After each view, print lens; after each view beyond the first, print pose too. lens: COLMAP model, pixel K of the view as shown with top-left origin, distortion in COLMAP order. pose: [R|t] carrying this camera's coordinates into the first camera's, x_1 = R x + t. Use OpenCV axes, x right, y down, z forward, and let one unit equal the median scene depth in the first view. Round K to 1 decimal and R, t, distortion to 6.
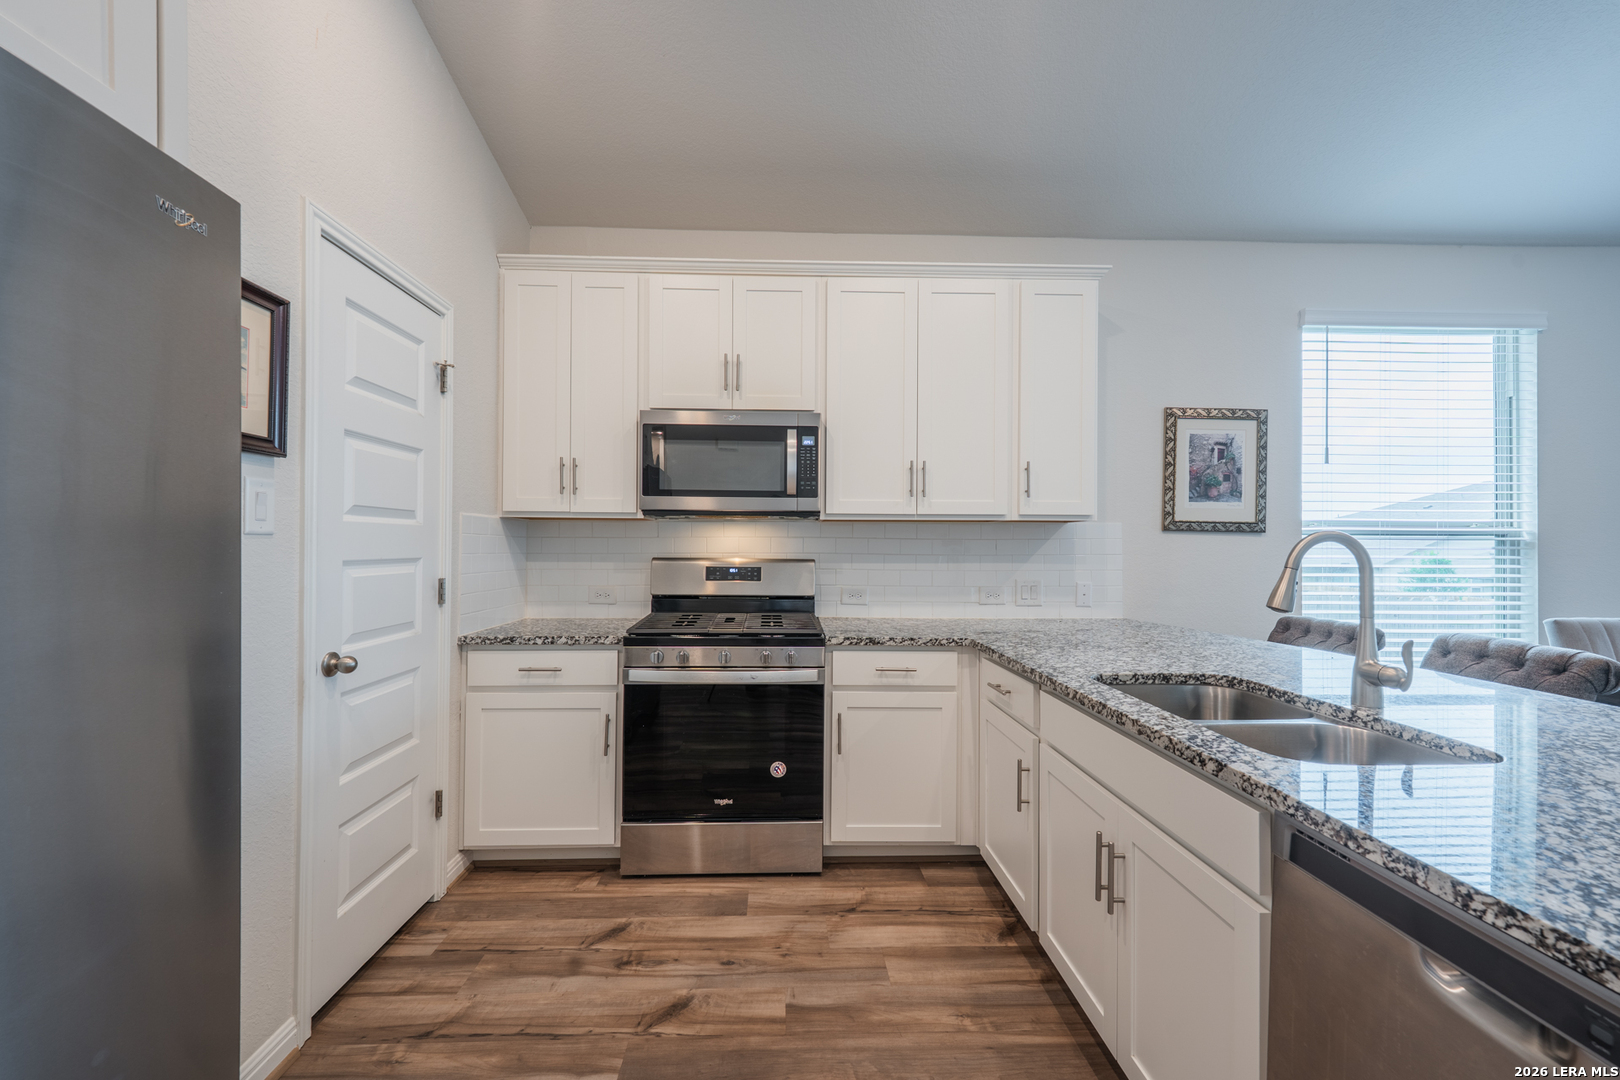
lens RADIAL K [[654.1, 0, 799.0], [0, 654.1, 541.5], [0, 0, 1]] dist [0.012980, -0.003678]
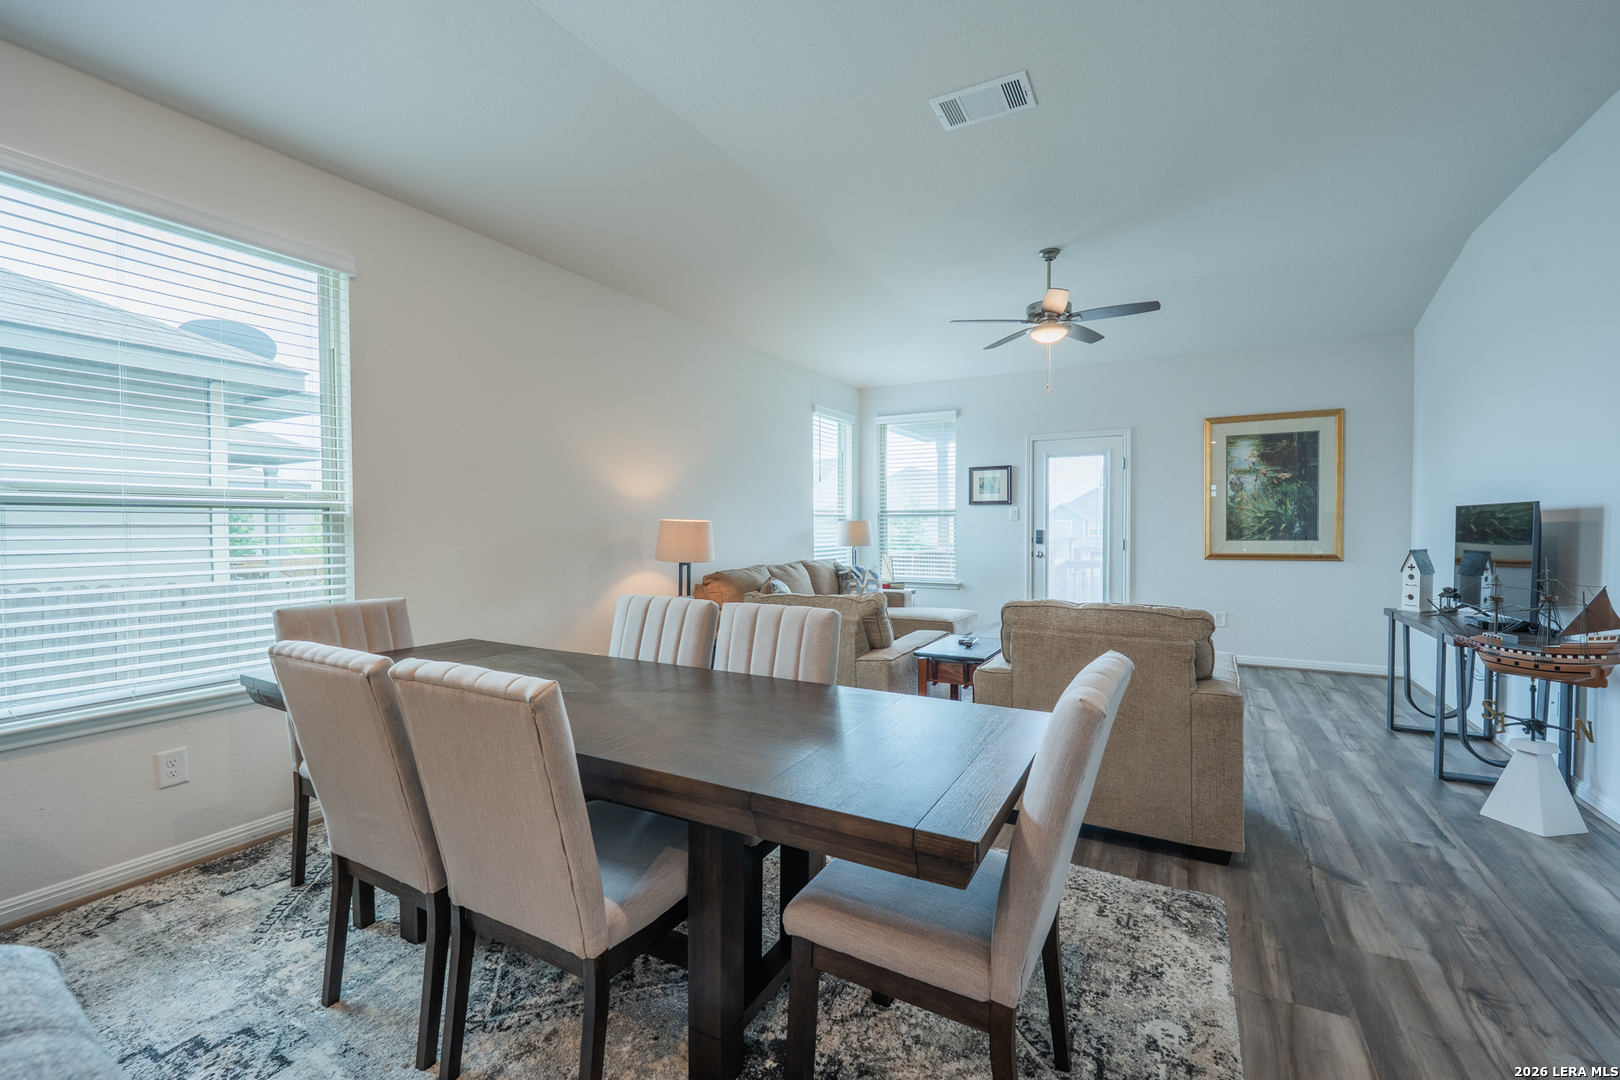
lens RADIAL K [[681.2, 0, 796.9], [0, 681.2, 540.6], [0, 0, 1]] dist [-0.001576, -0.006811]
pose [[0.522109, -0.025501, 0.852498, 0.795842], [0.002934, 0.999601, 0.028105, 0.011773], [-0.852874, -0.012172, 0.521975, 0.014959]]
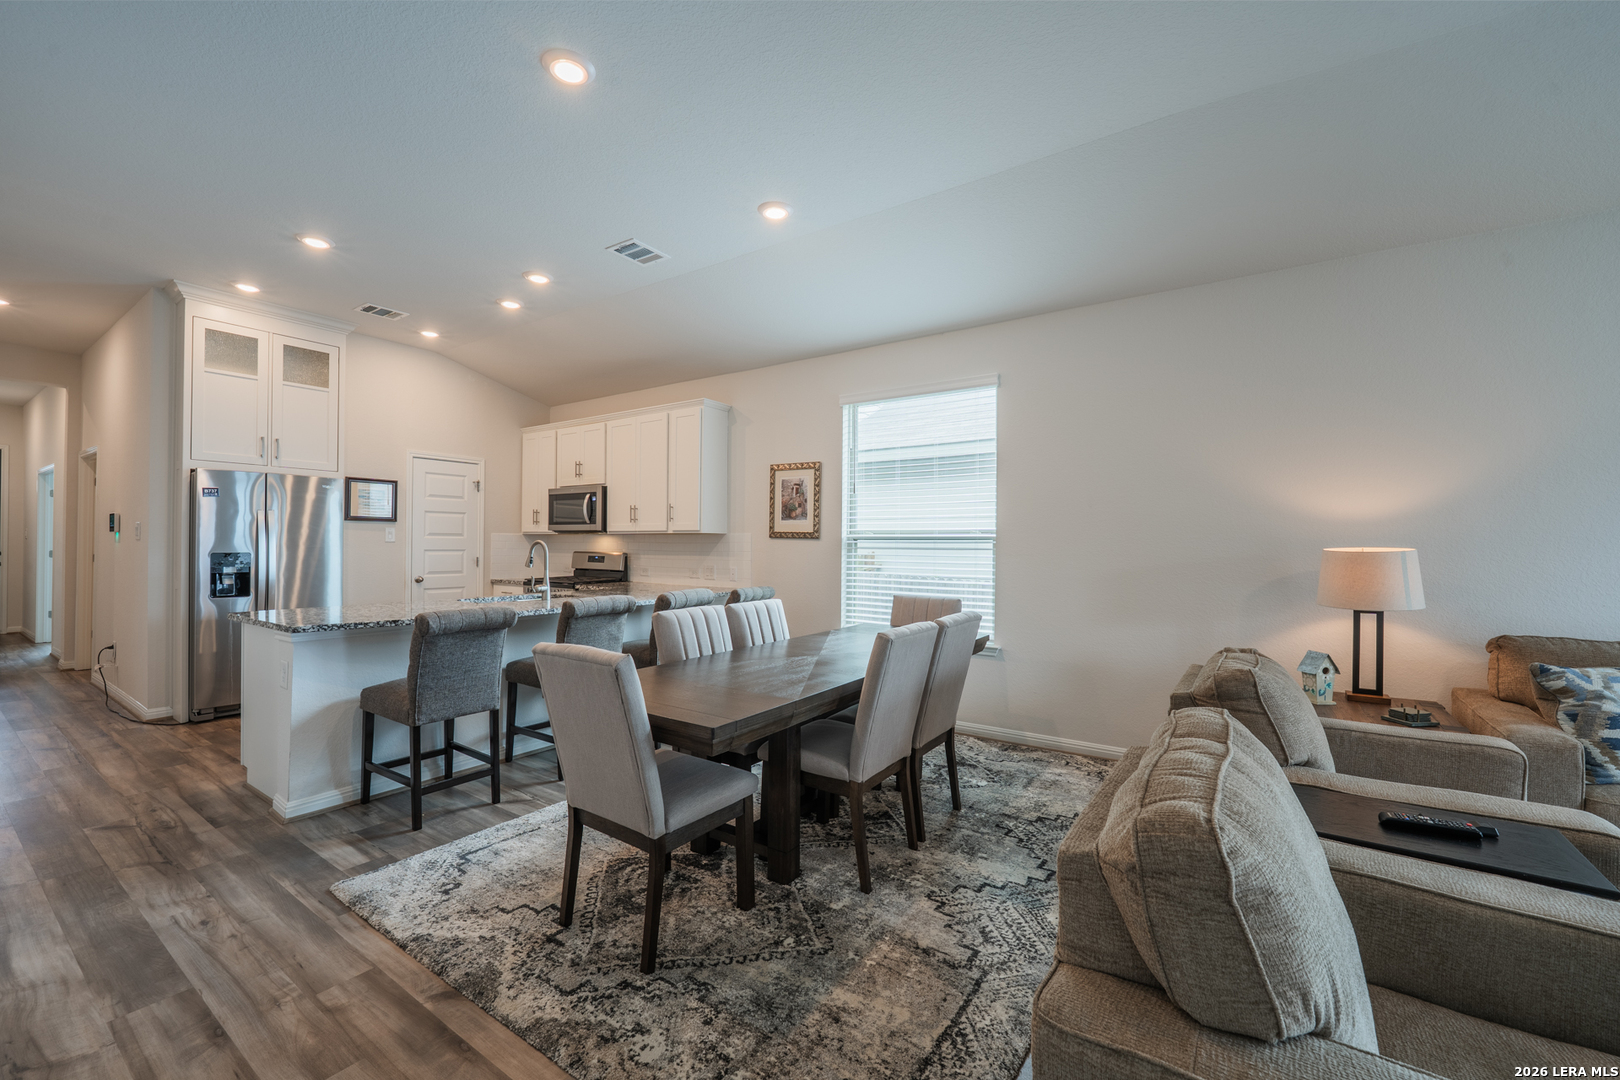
lens RADIAL K [[661.8, 0, 802.3], [0, 661.8, 541.6], [0, 0, 1]] dist [-0.010430, -0.000578]
pose [[0.798127, -0.001725, -0.602487, 1.974078], [-0.000868, 0.999992, -0.004014, -0.000103], [0.602488, 0.003726, 0.798119, -0.365474]]
